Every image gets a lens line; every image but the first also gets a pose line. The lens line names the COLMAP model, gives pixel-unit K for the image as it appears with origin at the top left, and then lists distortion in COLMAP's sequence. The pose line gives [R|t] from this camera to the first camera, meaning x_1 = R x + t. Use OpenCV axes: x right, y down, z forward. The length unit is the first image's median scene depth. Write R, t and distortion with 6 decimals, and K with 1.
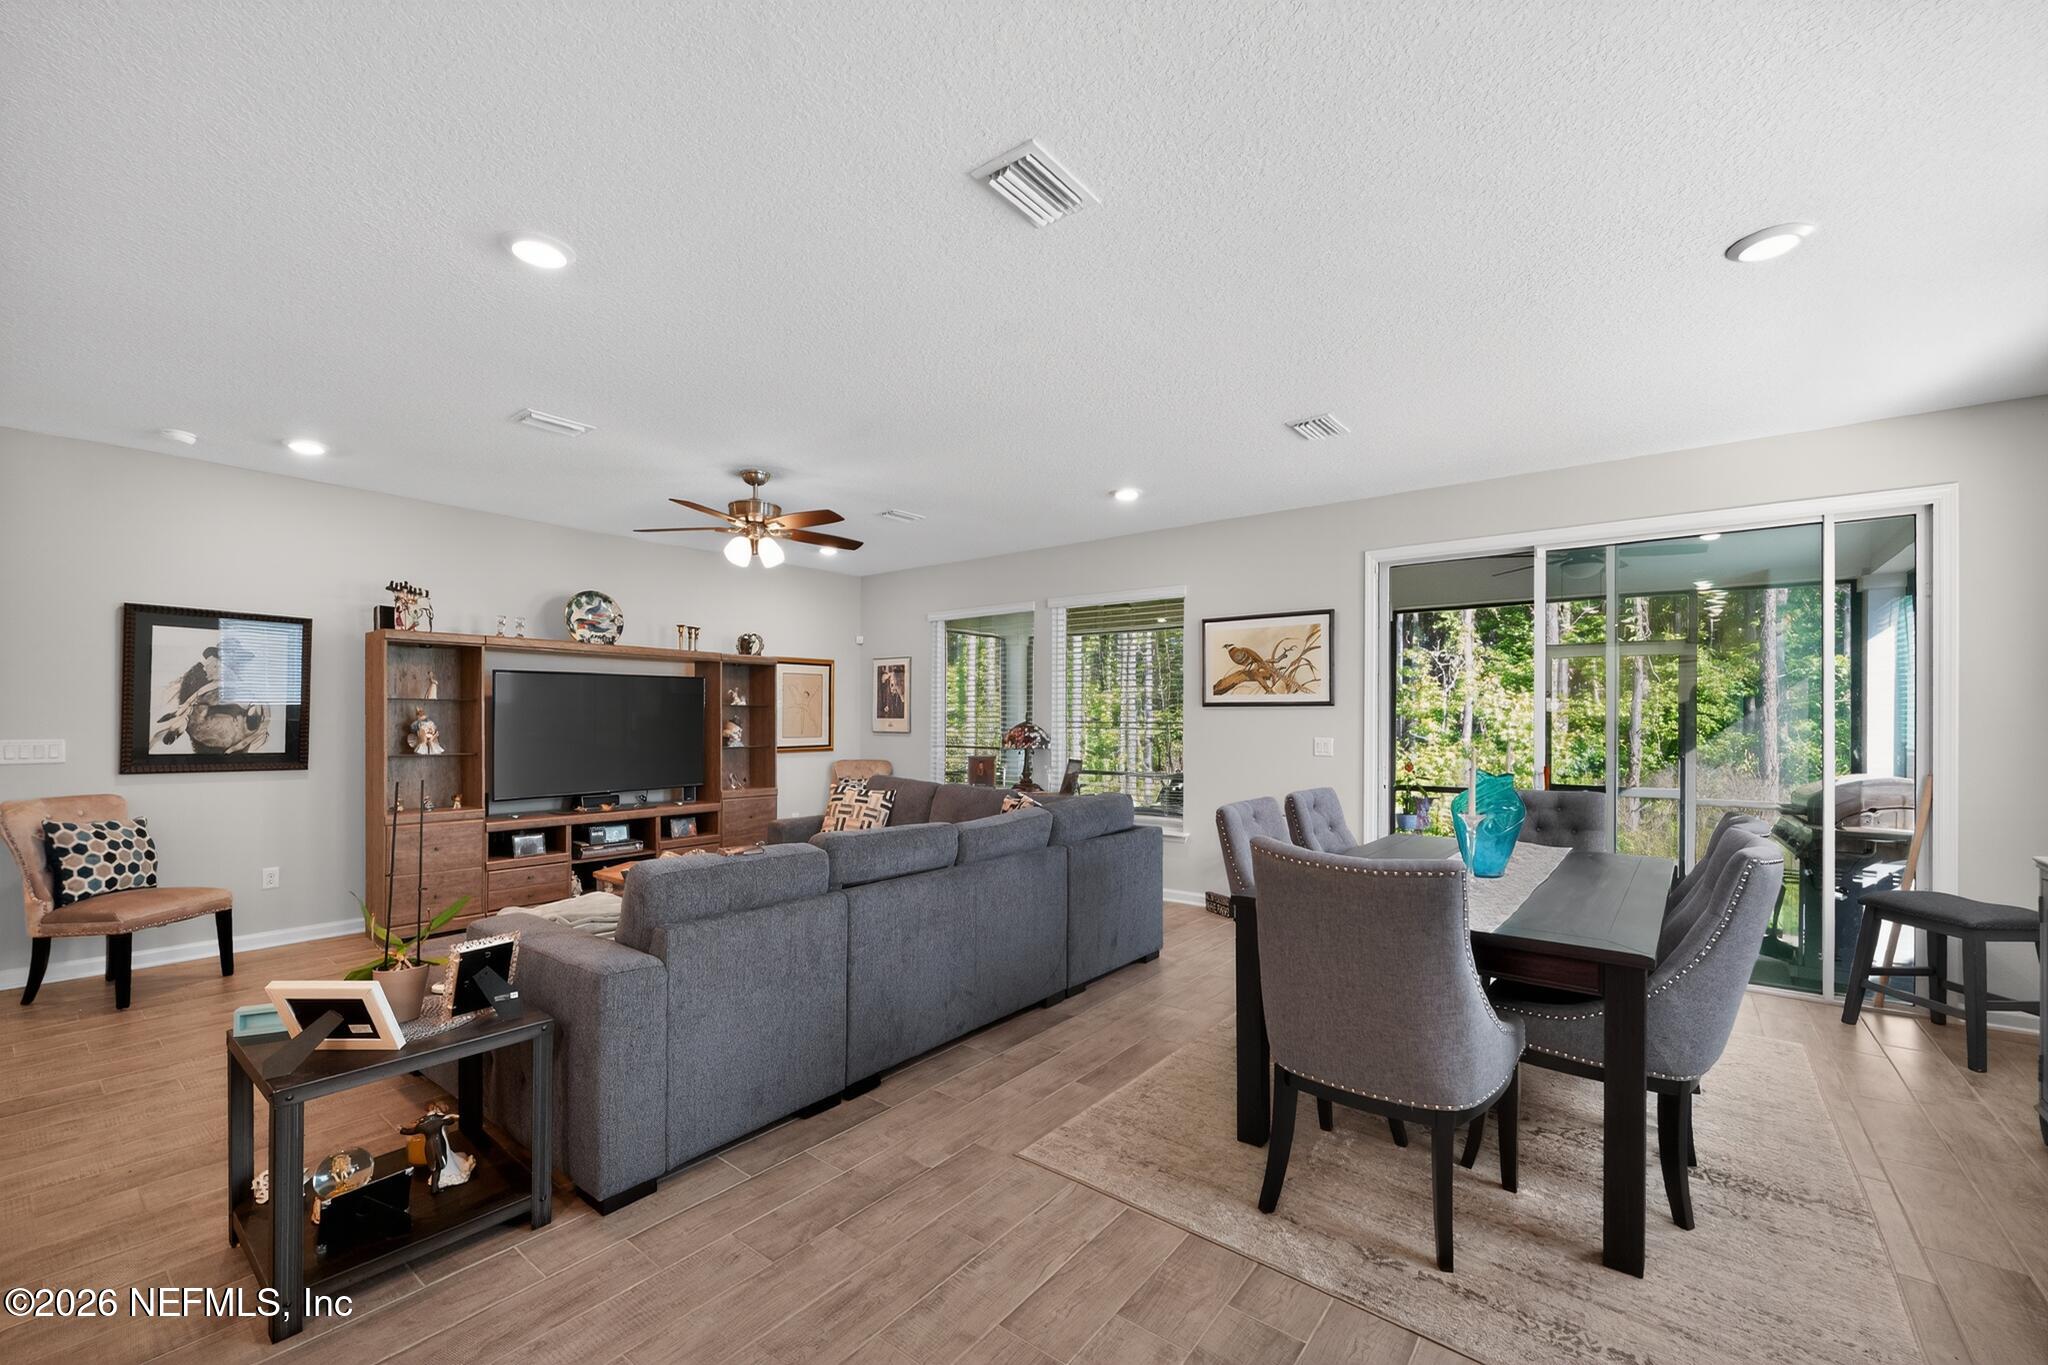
lens RADIAL K [[828.4, 0, 1017.9], [0, 828.4, 705.2], [0, 0, 1]] dist [0.001230, -0.000047]
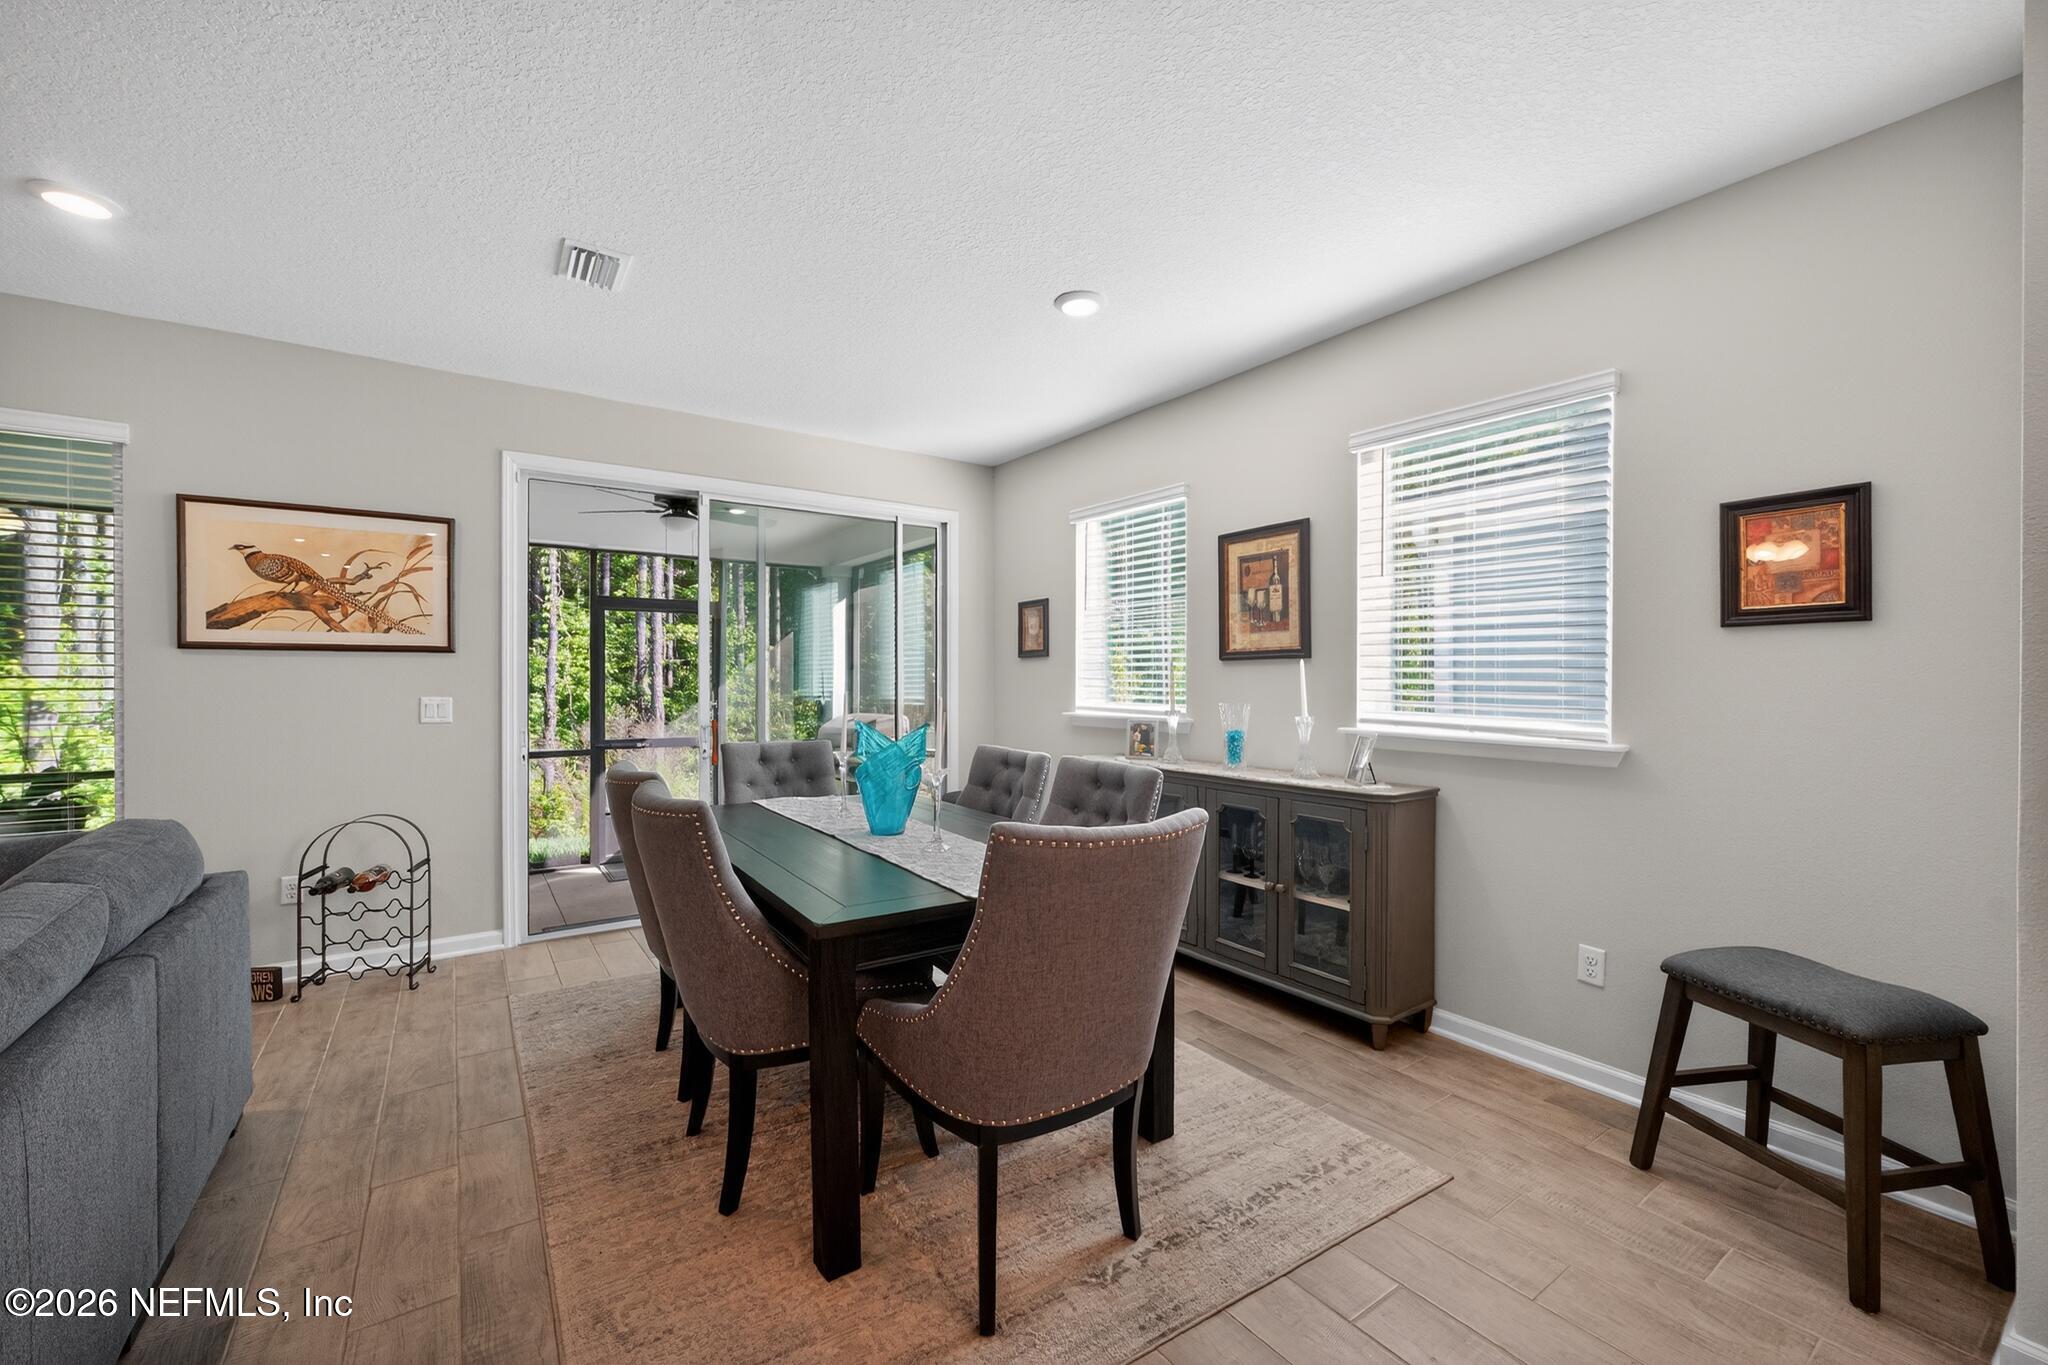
lens RADIAL K [[824.0, 0, 1020.0], [0, 824.0, 684.1], [0, 0, 1]] dist [-0.001517, 0.000656]
pose [[0.294098, -0.008621, 0.955737, -0.169817], [-0.015450, 0.999786, 0.013773, 0.011181], [-0.955651, -0.018817, 0.293901, 0.338068]]
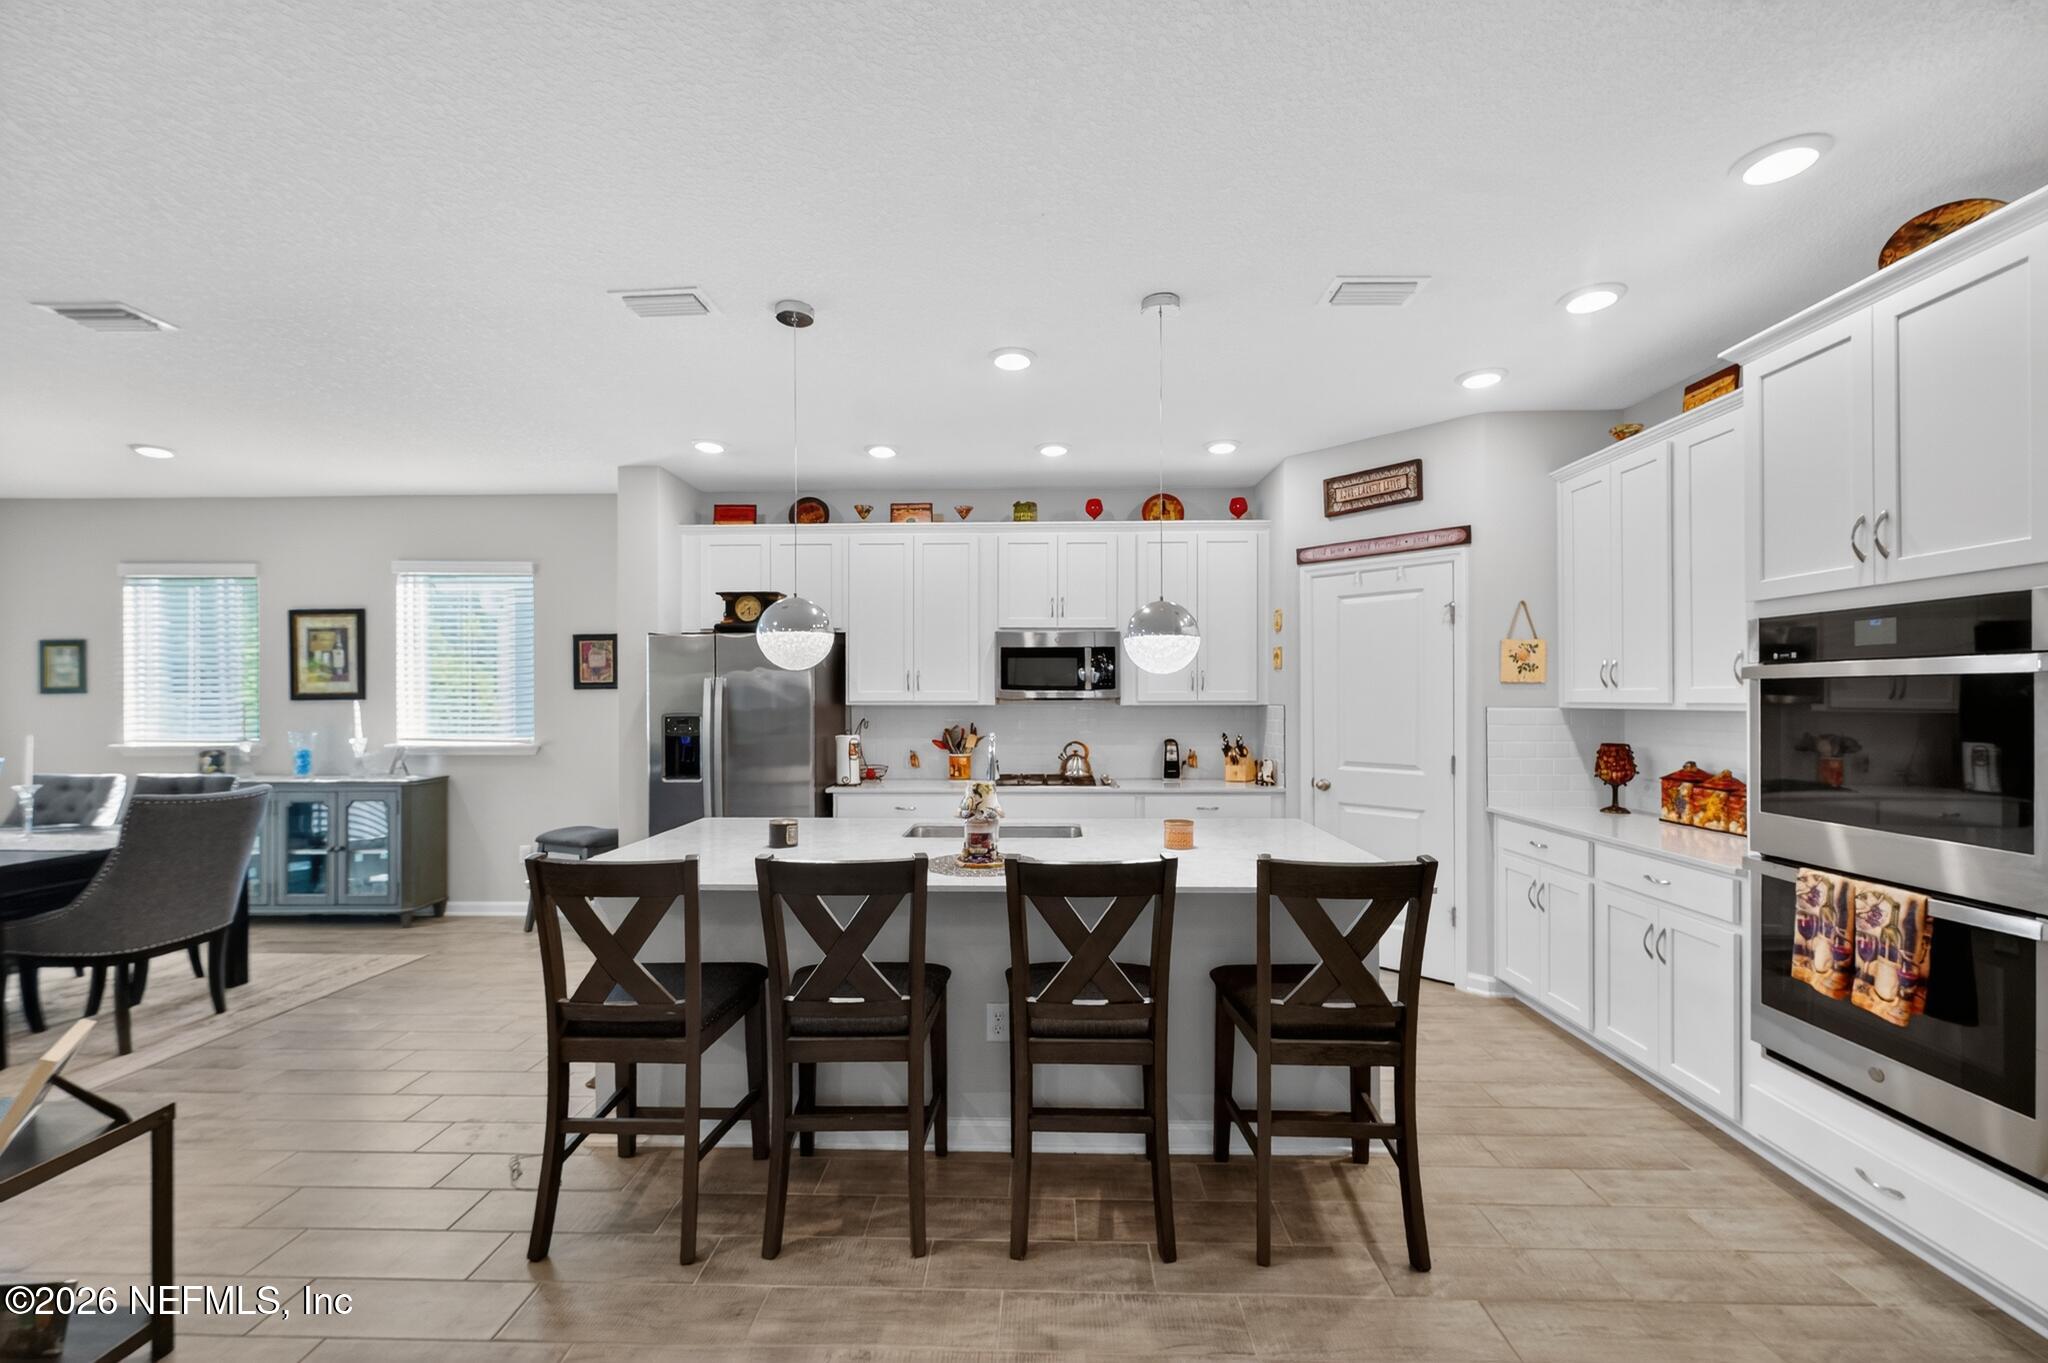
lens RADIAL K [[838.9, 0, 1022.3], [0, 838.9, 691.6], [0, 0, 1]] dist [0.002607, 0.000111]
pose [[-0.594999, 0.002129, 0.803724, -0.808947], [-0.009605, 0.999906, -0.009759, -0.013349], [-0.803669, -0.013526, -0.594923, 0.272946]]
